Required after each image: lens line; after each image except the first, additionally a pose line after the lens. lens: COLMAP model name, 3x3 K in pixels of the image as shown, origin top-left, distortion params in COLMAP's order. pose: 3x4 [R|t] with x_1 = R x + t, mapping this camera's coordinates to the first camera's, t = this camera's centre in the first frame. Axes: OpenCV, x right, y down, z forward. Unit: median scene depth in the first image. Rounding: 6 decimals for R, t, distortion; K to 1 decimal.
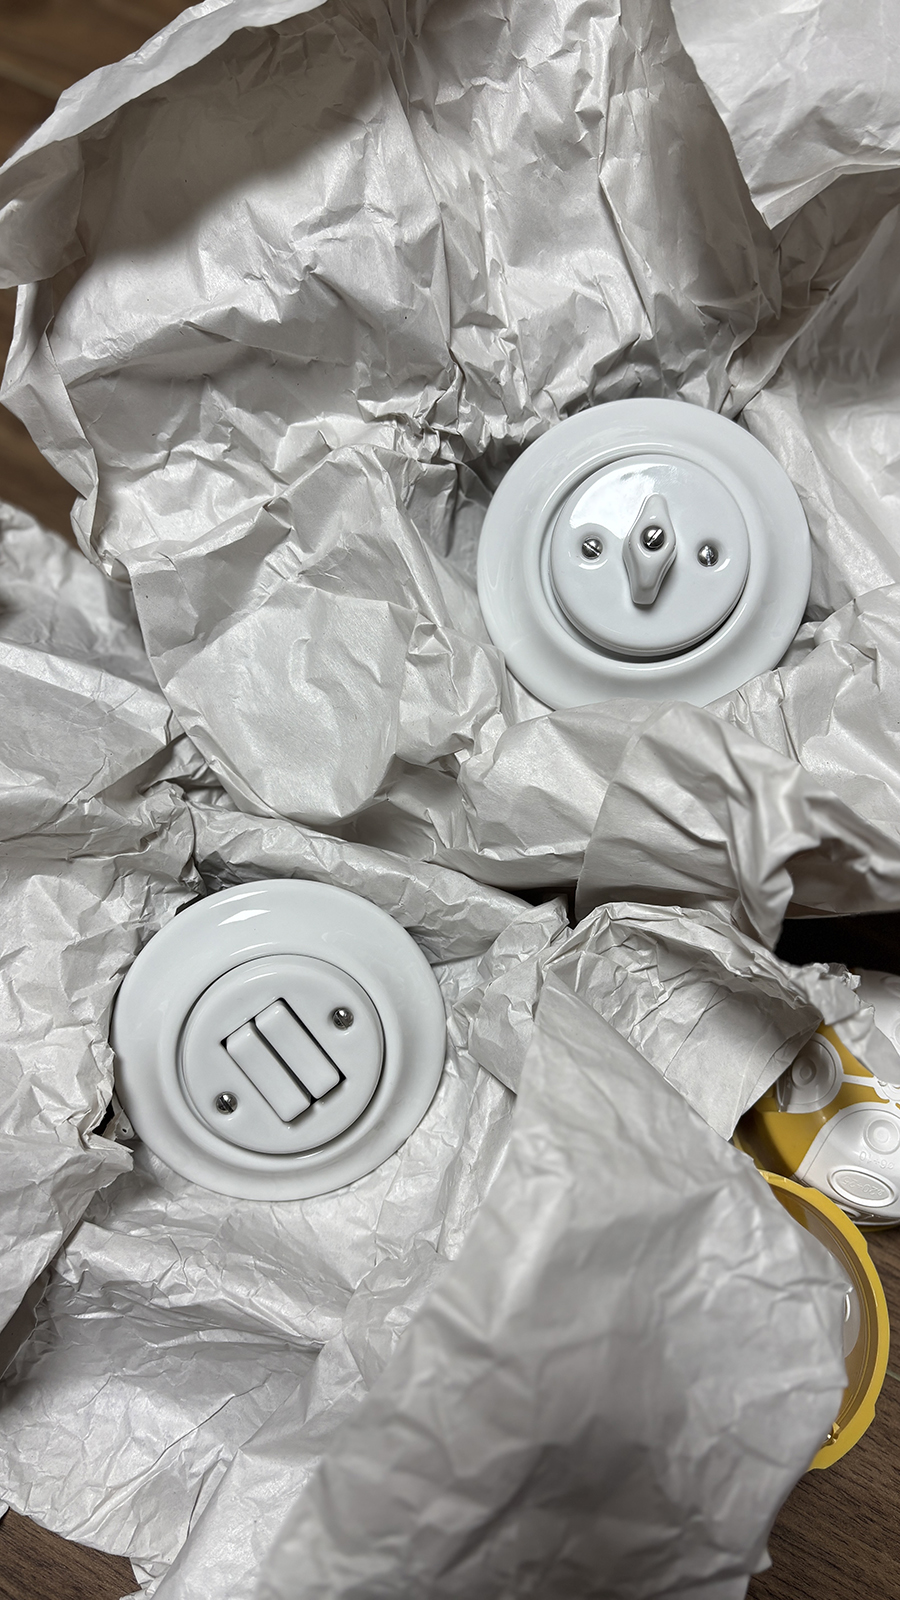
lens RADIAL K [[1231.1, 0, 448.6], [0, 1231.1, 831.6], [0, 0, 1]] dist [0.004893, 0.000950]
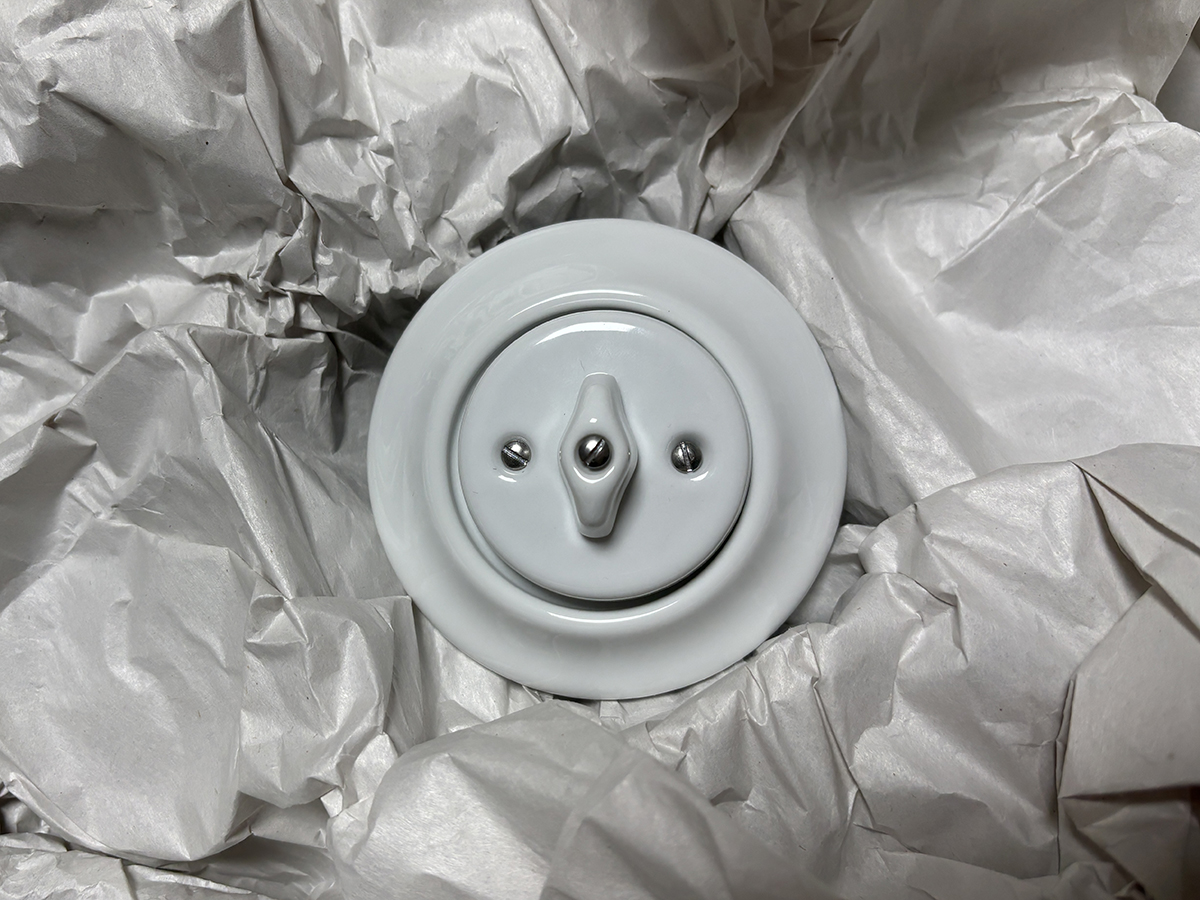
lens RADIAL K [[1010.7, 0, 537.9], [0, 1010.7, 454.3], [0, 0, 1]] dist [-0.004468, -0.009759]
pose [[0.996578, -0.076172, -0.032085, 0.142966], [0.075738, 0.997022, -0.014547, -0.216344], [0.033097, 0.012067, 0.999379, 0.438929]]
